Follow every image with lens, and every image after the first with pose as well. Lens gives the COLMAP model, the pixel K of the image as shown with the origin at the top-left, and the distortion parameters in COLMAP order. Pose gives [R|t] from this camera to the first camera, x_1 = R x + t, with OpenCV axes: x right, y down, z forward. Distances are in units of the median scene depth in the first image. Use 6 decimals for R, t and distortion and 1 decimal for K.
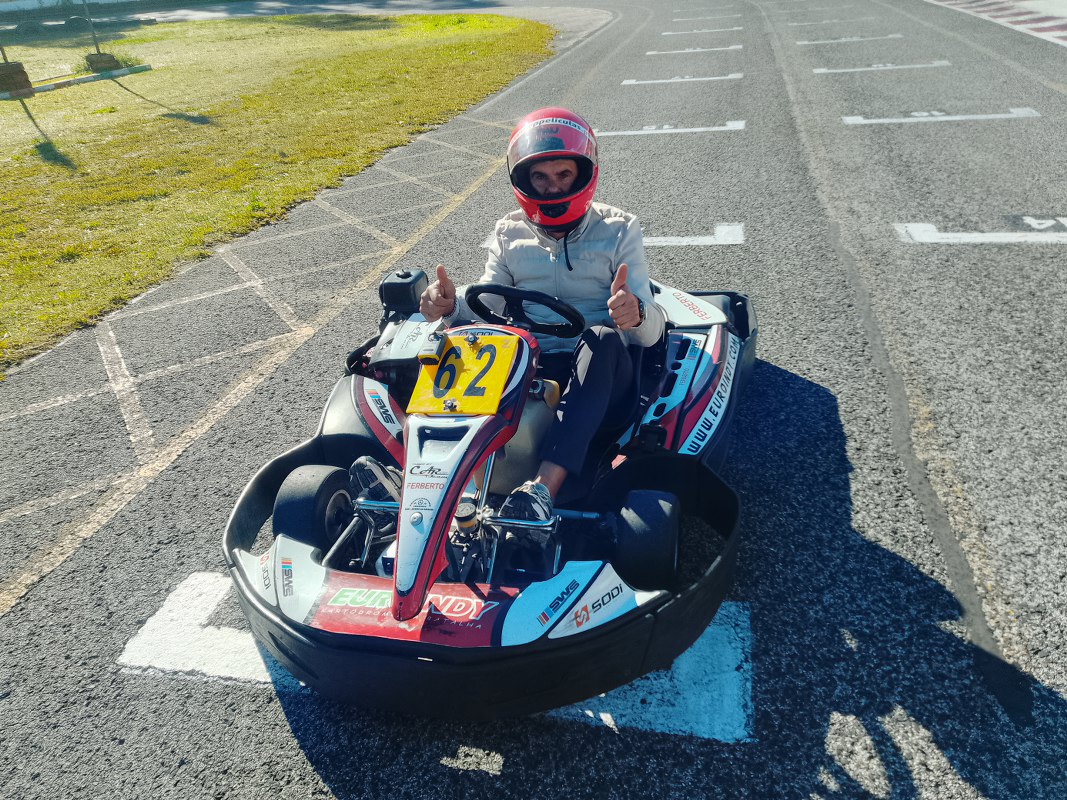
lens RADIAL K [[791.8, 0, 533.5], [0, 791.8, 400.0], [0, 0, 1]] dist [0.011223, -0.007578]
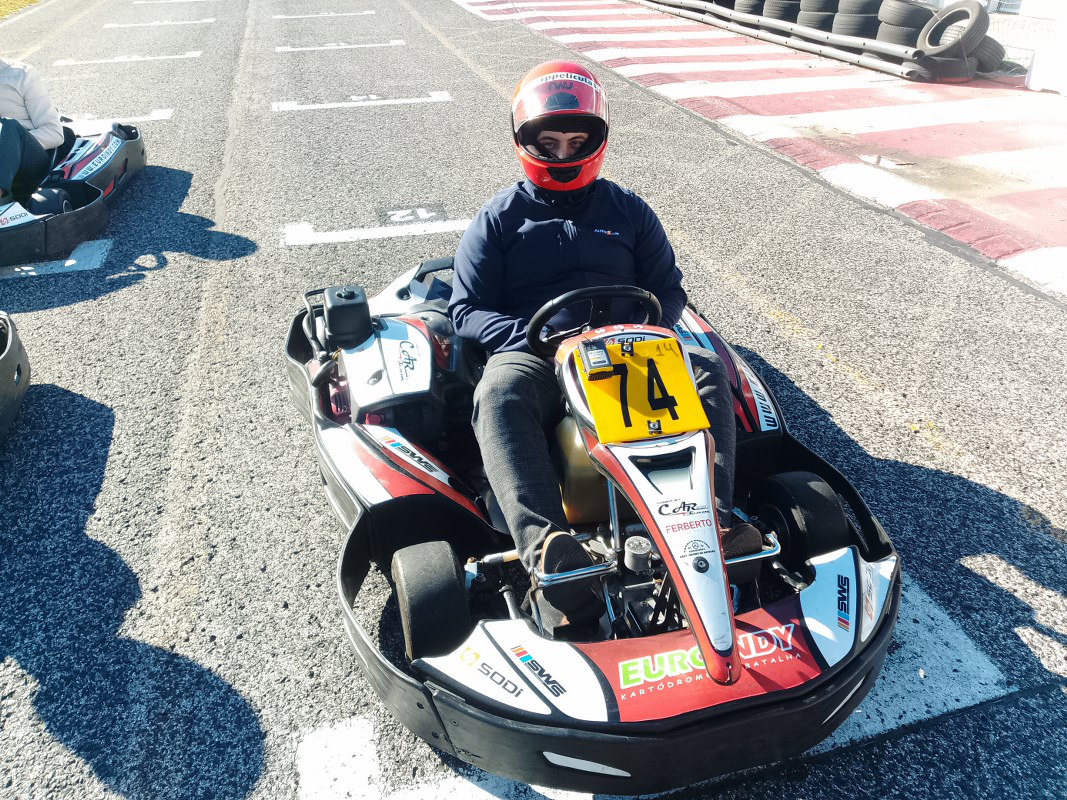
lens RADIAL K [[791.8, 0, 533.5], [0, 791.8, 400.0], [0, 0, 1]] dist [0.011223, -0.007578]
pose [[0.875322, -0.198665, 0.440844, 0.062530], [0.182733, 0.979999, 0.078806, 0.193405], [-0.447682, 0.011576, 0.894118, -0.367842]]
